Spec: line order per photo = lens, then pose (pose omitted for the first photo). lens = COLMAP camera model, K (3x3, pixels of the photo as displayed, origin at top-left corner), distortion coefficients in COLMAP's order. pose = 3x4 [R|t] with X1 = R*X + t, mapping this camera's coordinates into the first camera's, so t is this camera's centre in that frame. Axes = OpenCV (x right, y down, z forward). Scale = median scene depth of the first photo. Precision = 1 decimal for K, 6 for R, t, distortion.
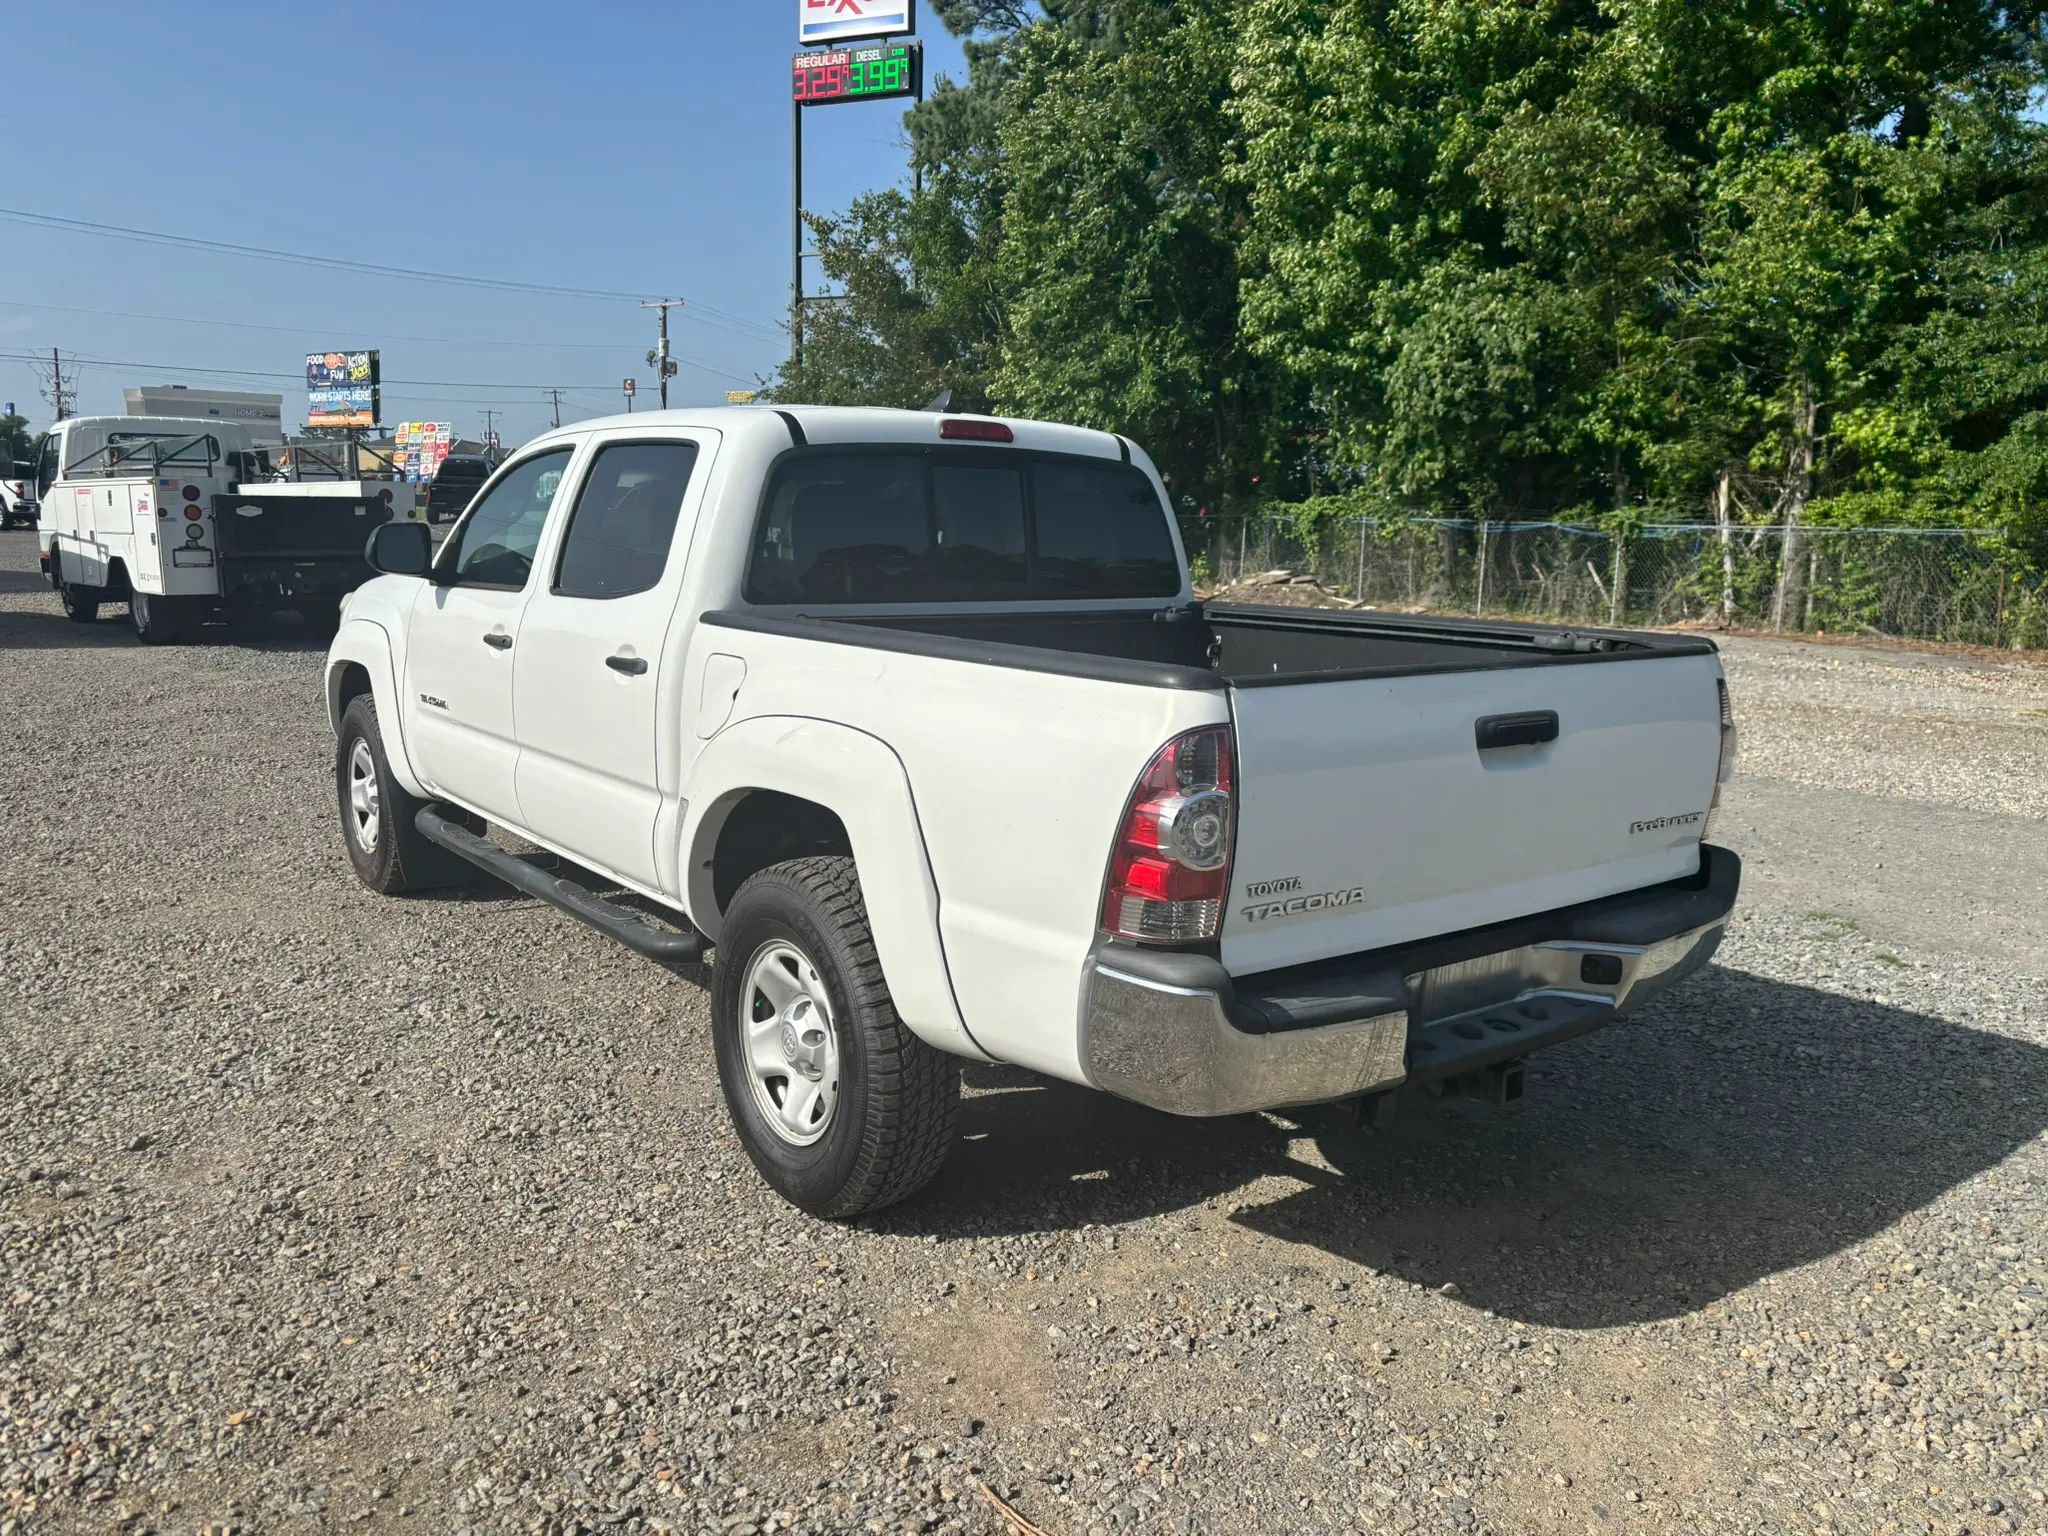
lens RADIAL K [[1548.4, 0, 1012.7], [0, 1548.4, 765.2], [0, 0, 1]] dist [0.037495, -0.034474]
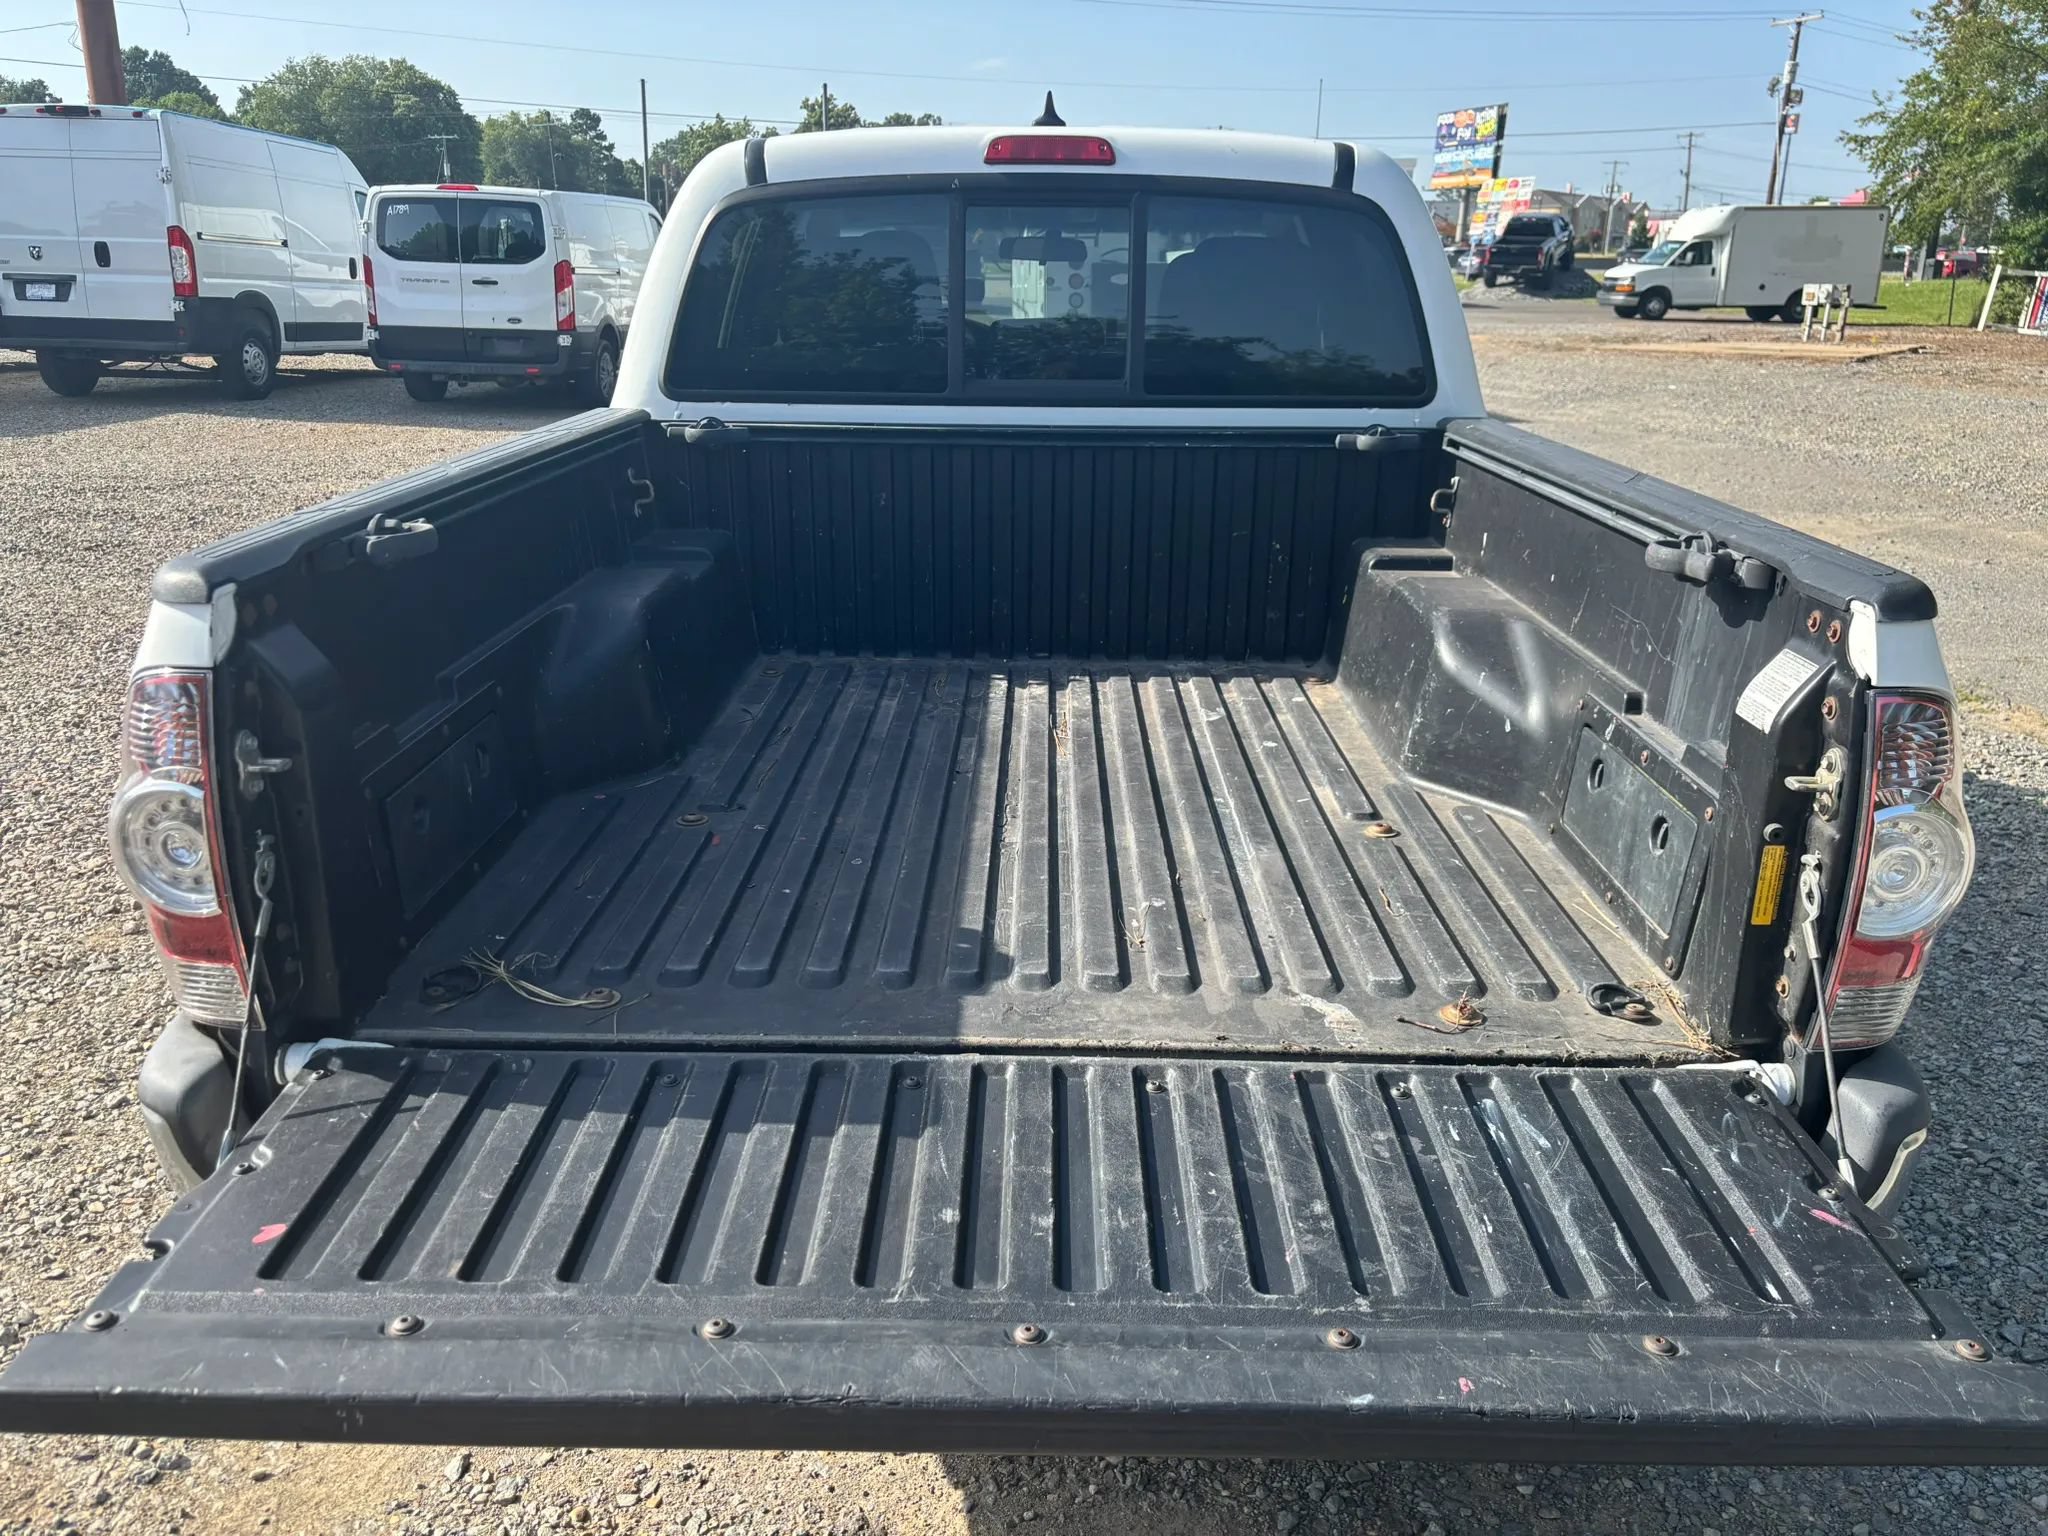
lens RADIAL K [[1548.4, 0, 1020.8], [0, 1548.4, 761.7], [0, 0, 1]] dist [0.037495, -0.034474]
pose [[0.782113, 0.176973, -0.597478, 0.375653], [-0.090522, 0.980920, 0.172052, -0.061460], [0.616526, -0.080479, 0.783210, 0.389129]]
